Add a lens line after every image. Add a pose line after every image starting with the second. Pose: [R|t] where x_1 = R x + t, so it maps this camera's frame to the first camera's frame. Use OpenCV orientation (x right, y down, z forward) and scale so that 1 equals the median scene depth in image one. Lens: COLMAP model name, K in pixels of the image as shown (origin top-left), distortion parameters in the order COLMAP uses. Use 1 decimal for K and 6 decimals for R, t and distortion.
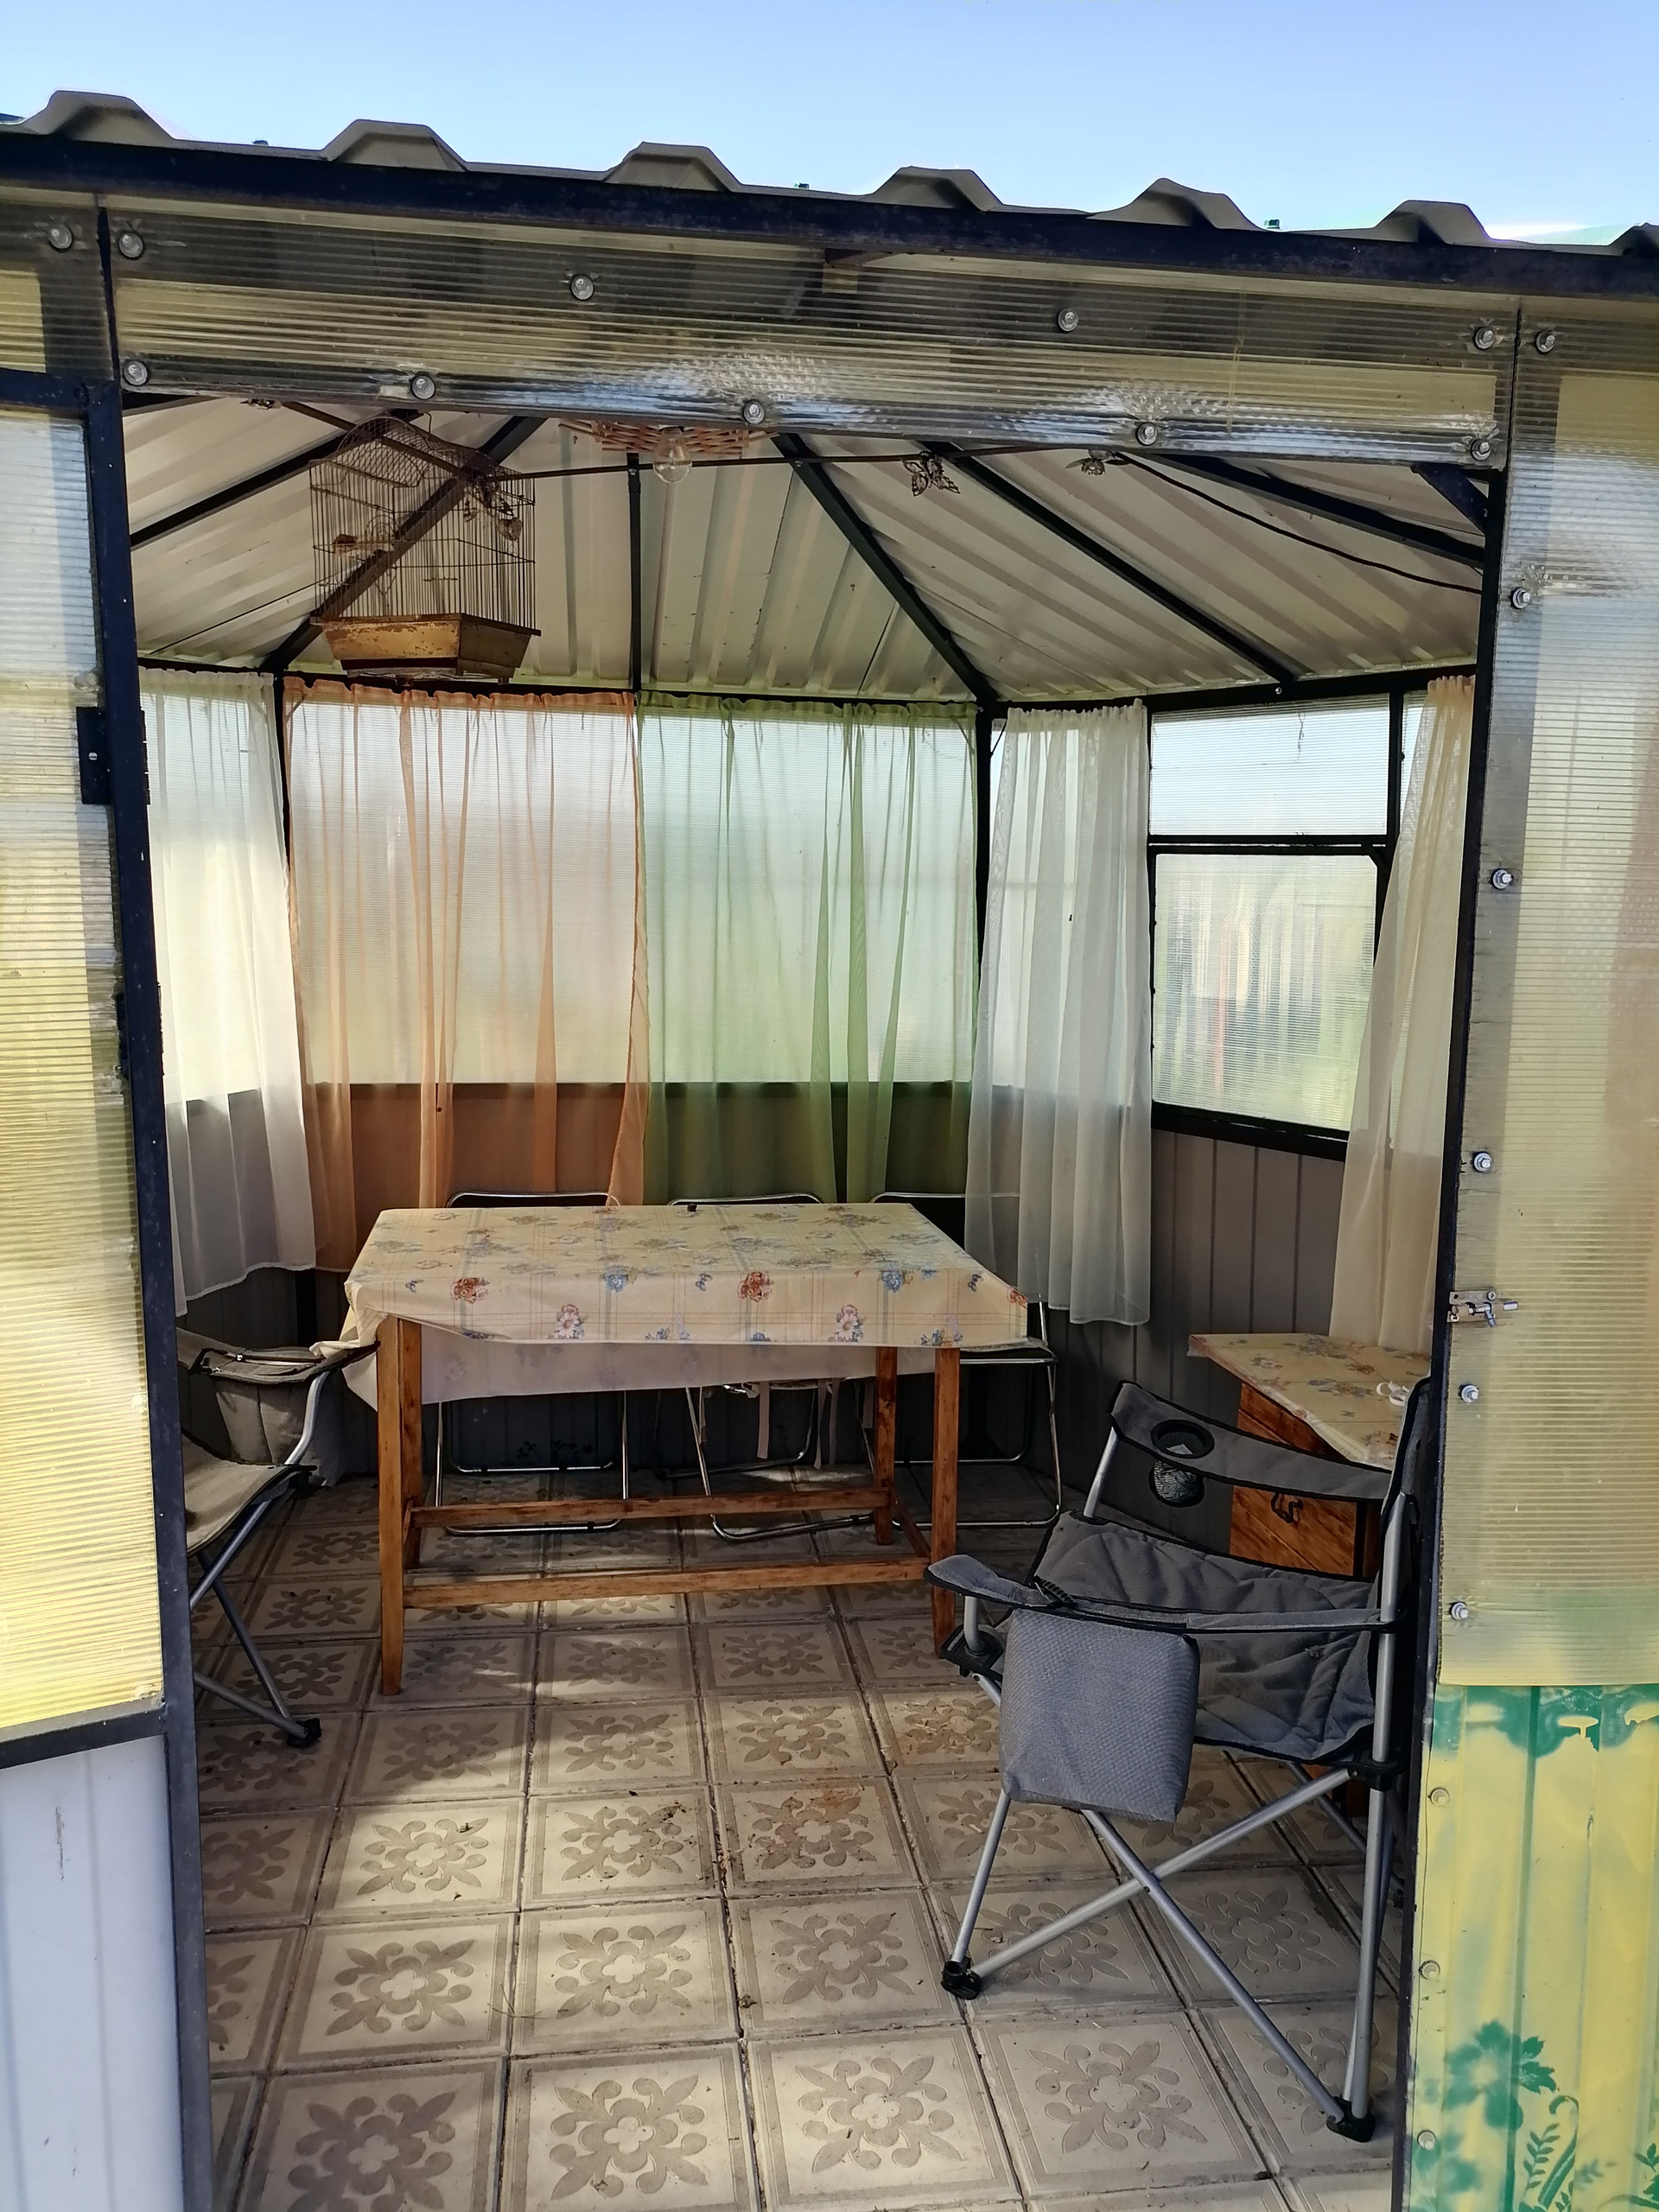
lens RADIAL K [[1689.6, 0, 829.5], [0, 1689.6, 1106.0], [0, 0, 1]] dist [0.007410, 0.004449]
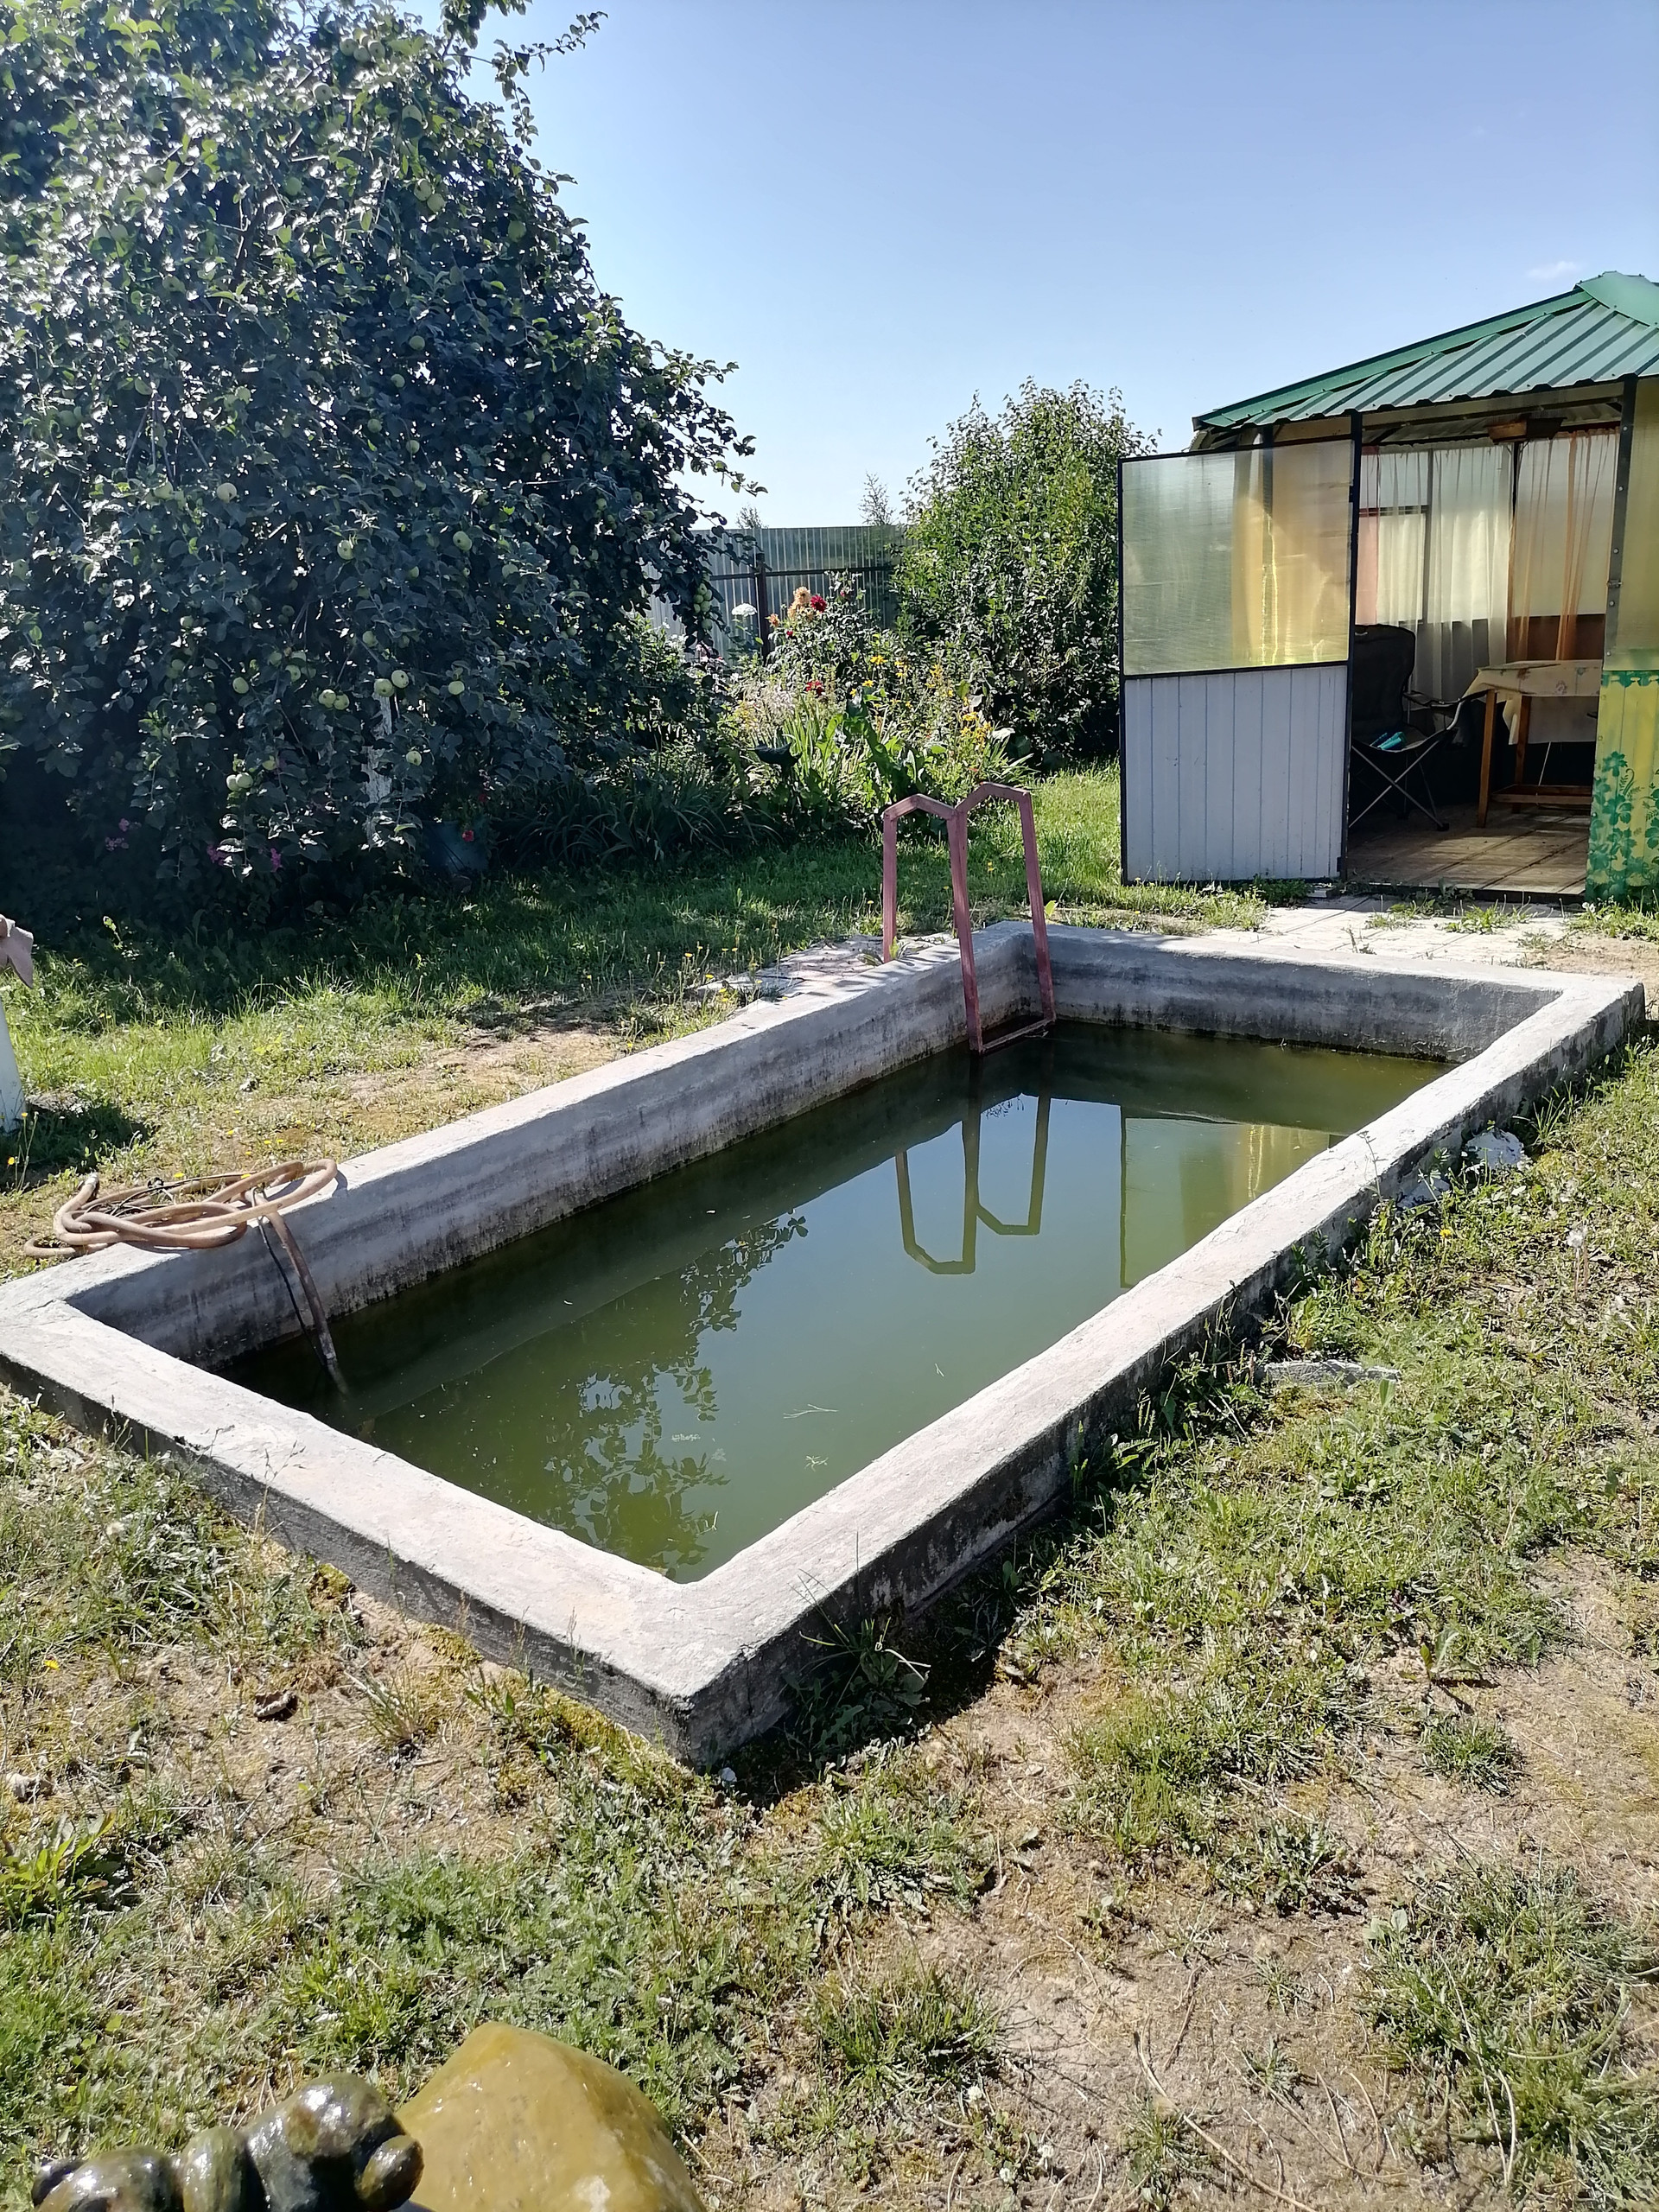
lens RADIAL K [[1689.6, 0, 829.5], [0, 1689.6, 1106.0], [0, 0, 1]] dist [0.007410, 0.004449]
pose [[0.672301, 0.167425, -0.721096, 2.391214], [-0.043941, 0.981397, 0.186894, 0.713480], [0.738972, -0.093963, 0.667151, -3.644431]]
